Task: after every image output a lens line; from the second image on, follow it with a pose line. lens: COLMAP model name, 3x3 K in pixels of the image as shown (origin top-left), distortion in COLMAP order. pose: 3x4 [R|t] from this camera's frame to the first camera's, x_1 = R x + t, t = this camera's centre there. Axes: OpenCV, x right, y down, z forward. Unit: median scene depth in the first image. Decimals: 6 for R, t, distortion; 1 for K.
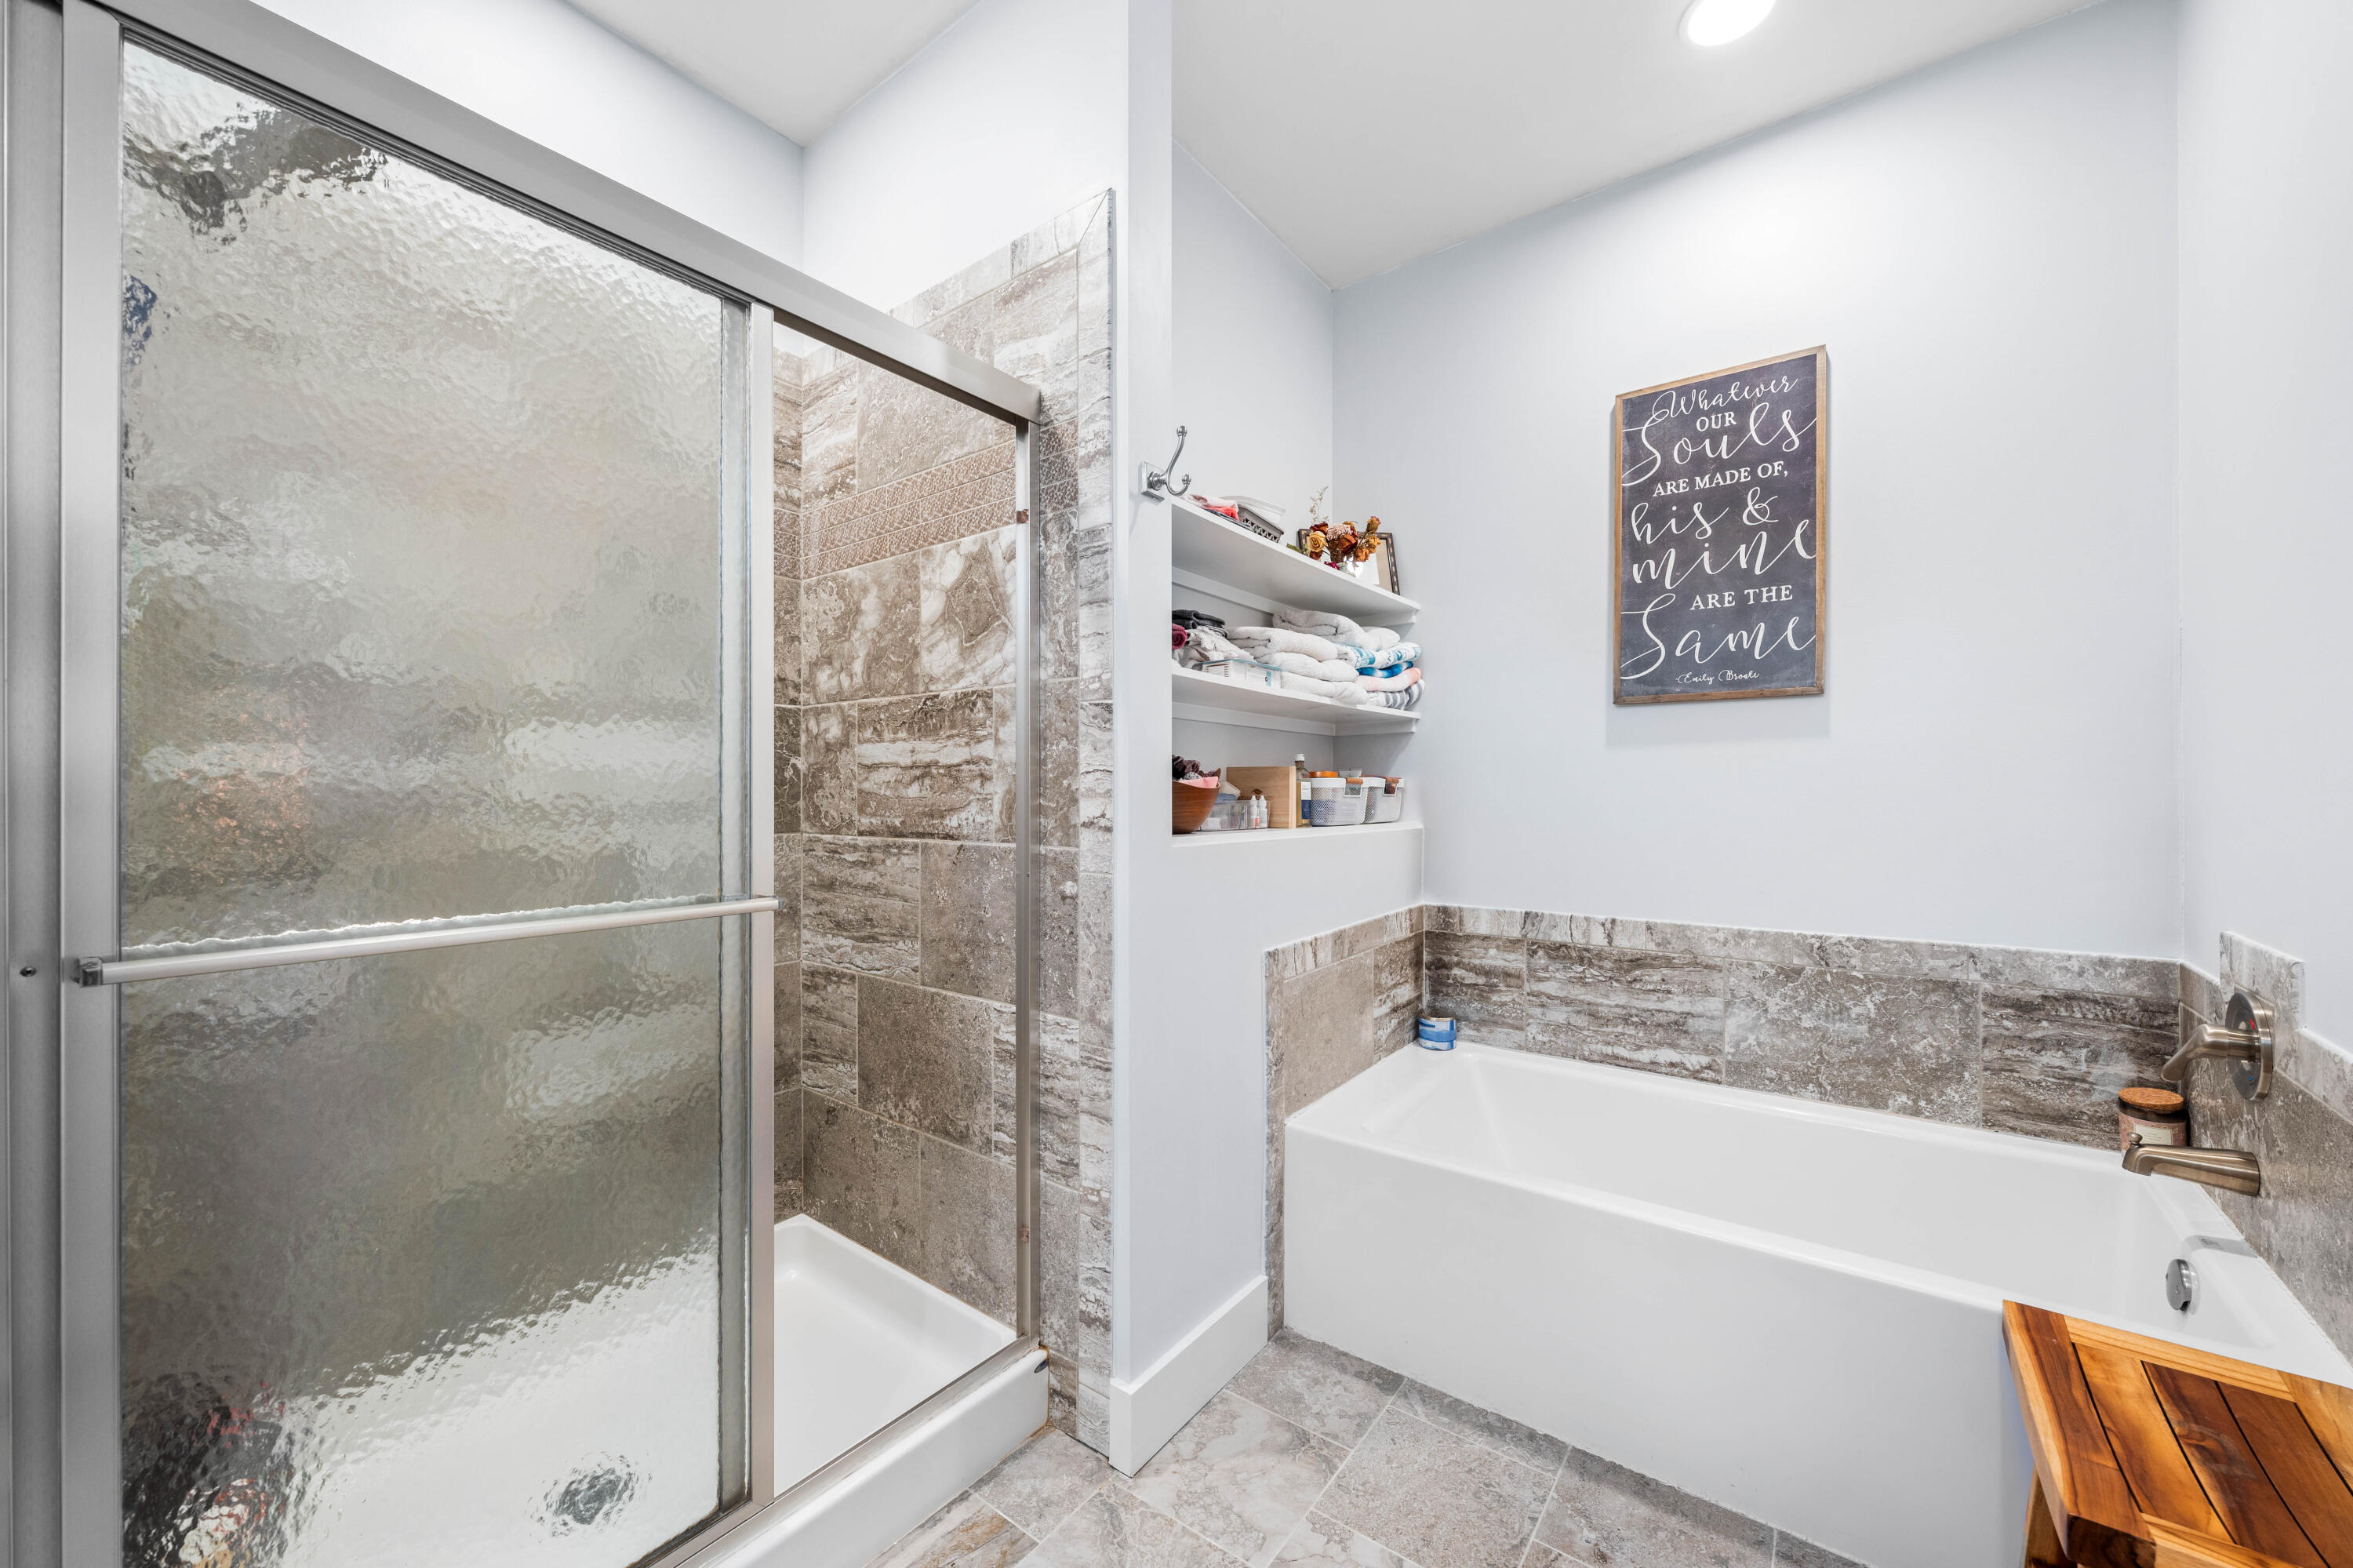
lens RADIAL K [[871.7, 0, 1198.5], [0, 871.7, 782.2], [0, 0, 1]] dist [-0.014043, 0.000534]
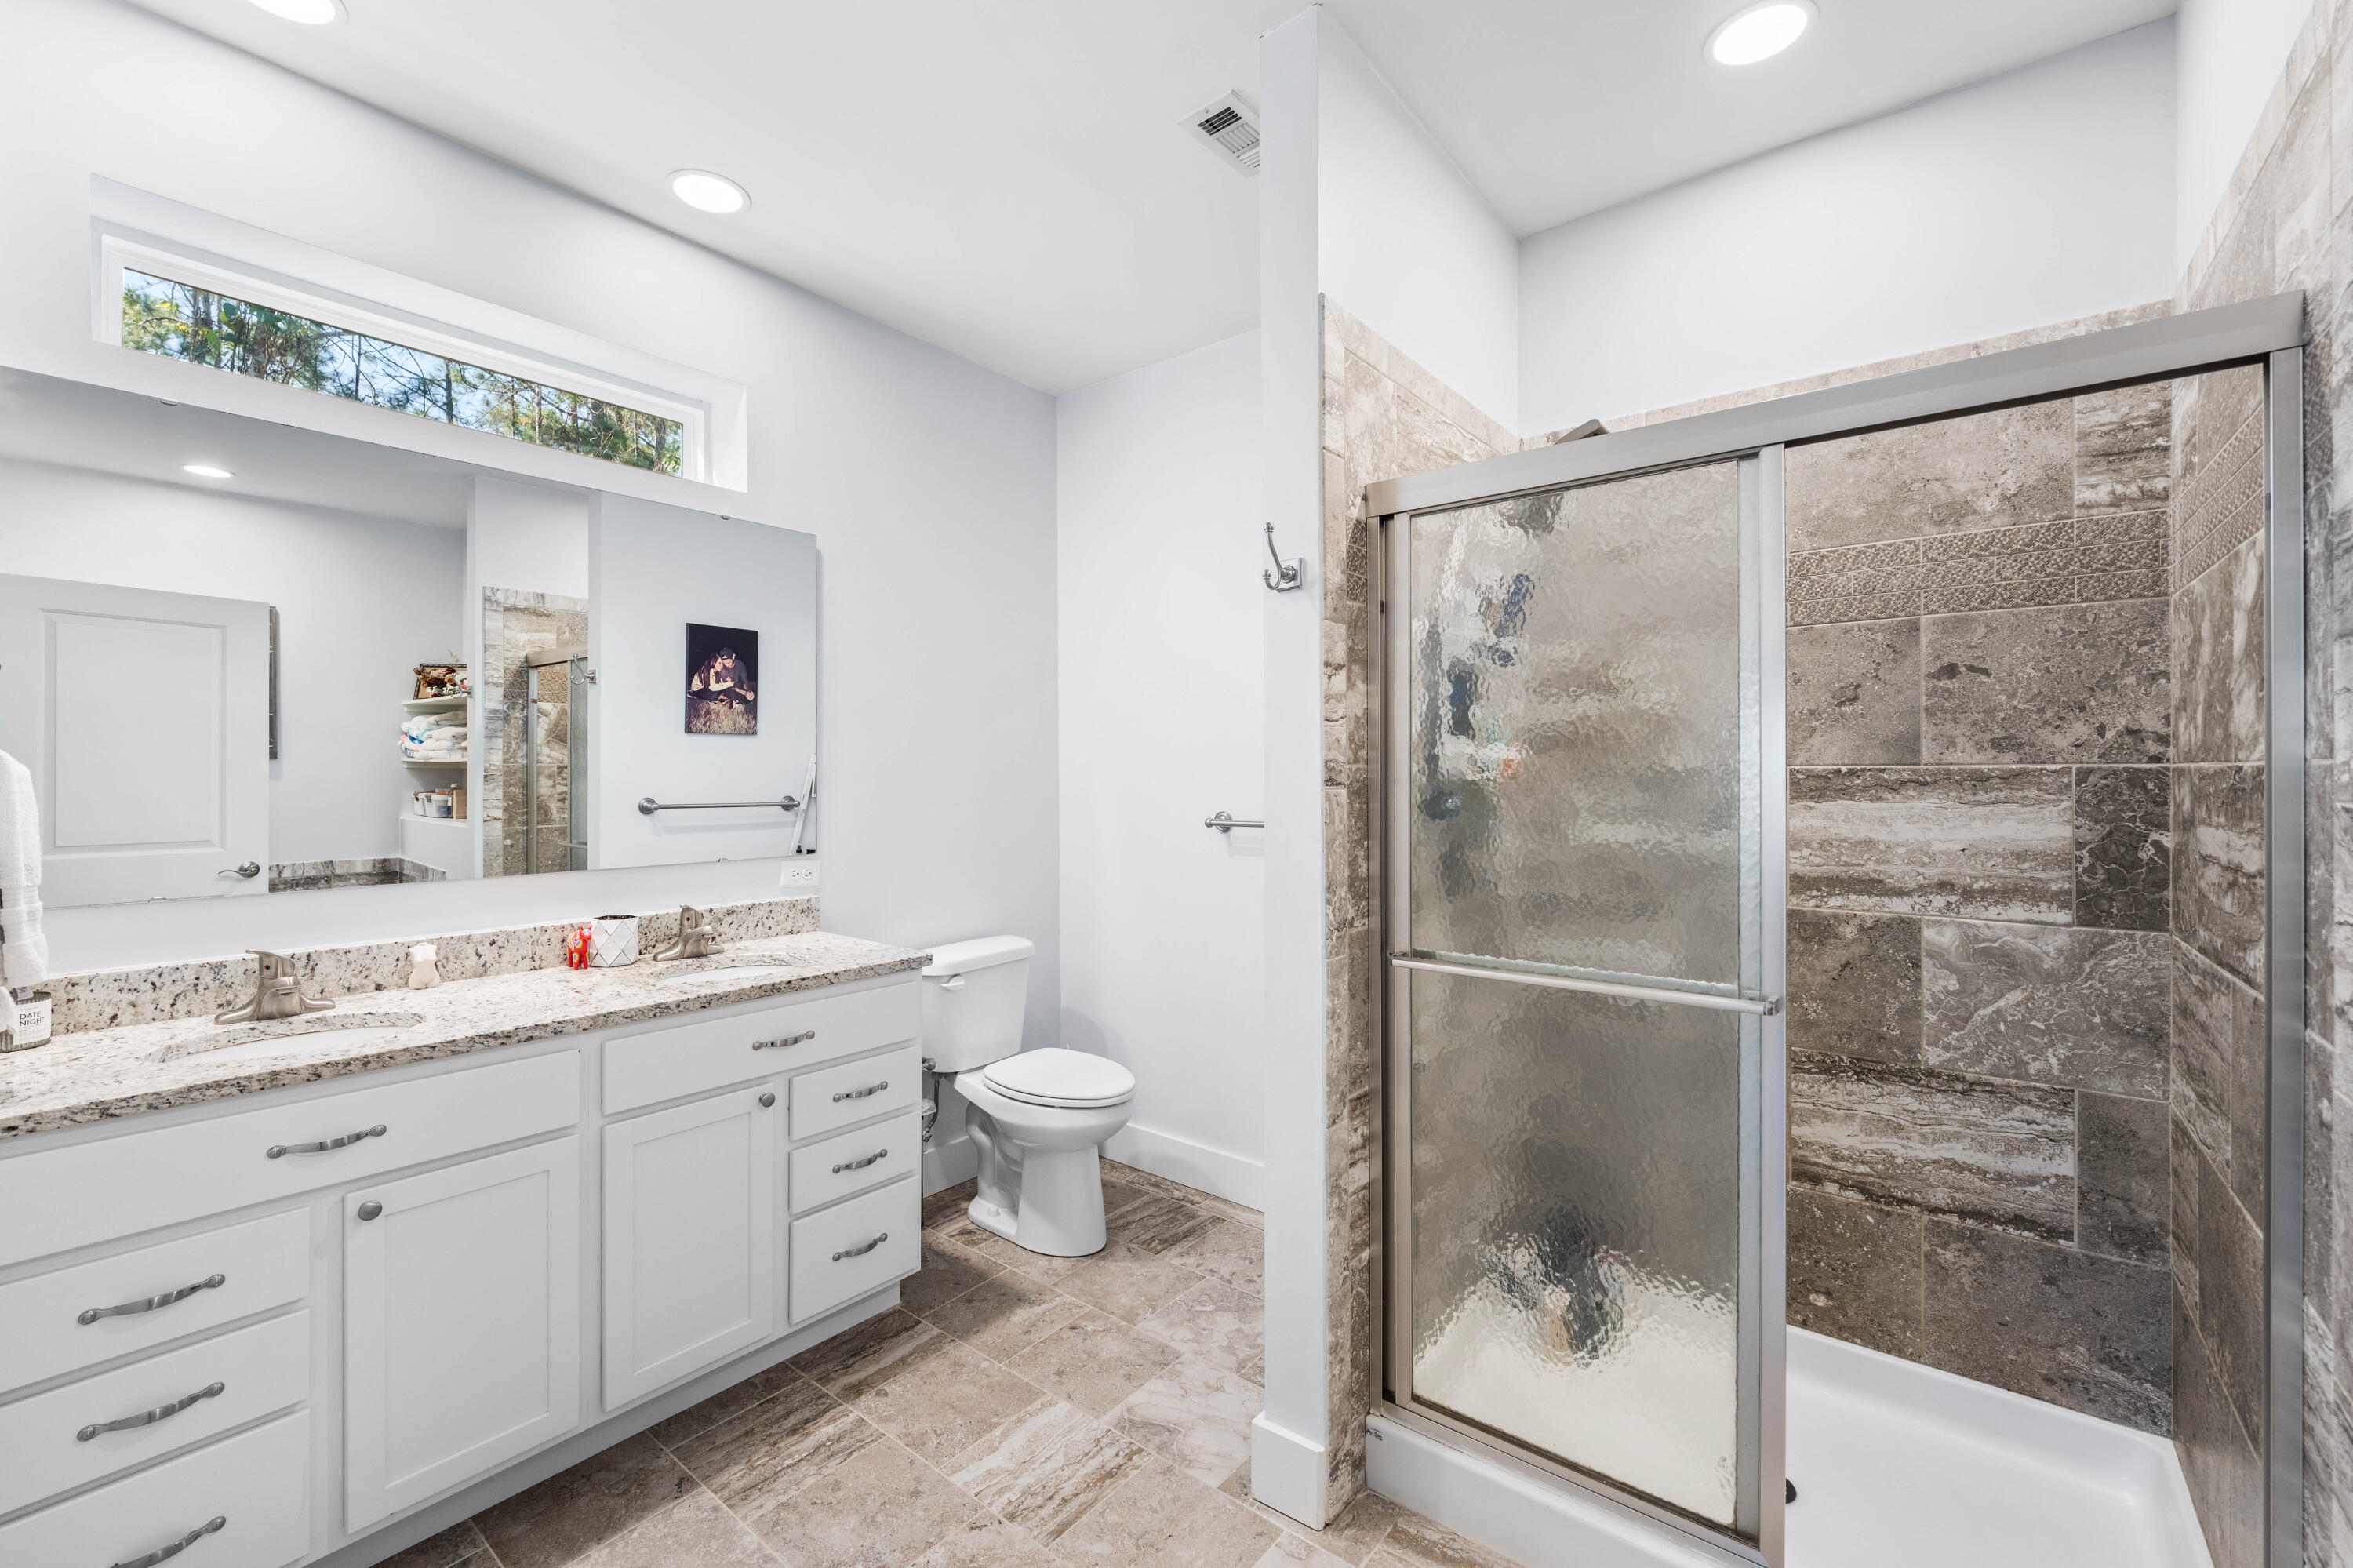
lens RADIAL K [[914.3, 0, 1168.0], [0, 914.3, 783.0], [0, 0, 1]] dist [-0.011084, 0.001052]
pose [[-0.022198, 0.001357, -0.999753, 0.381811], [0.003600, 0.999993, 0.001277, -0.084090], [0.999747, -0.003571, -0.022203, 0.168959]]
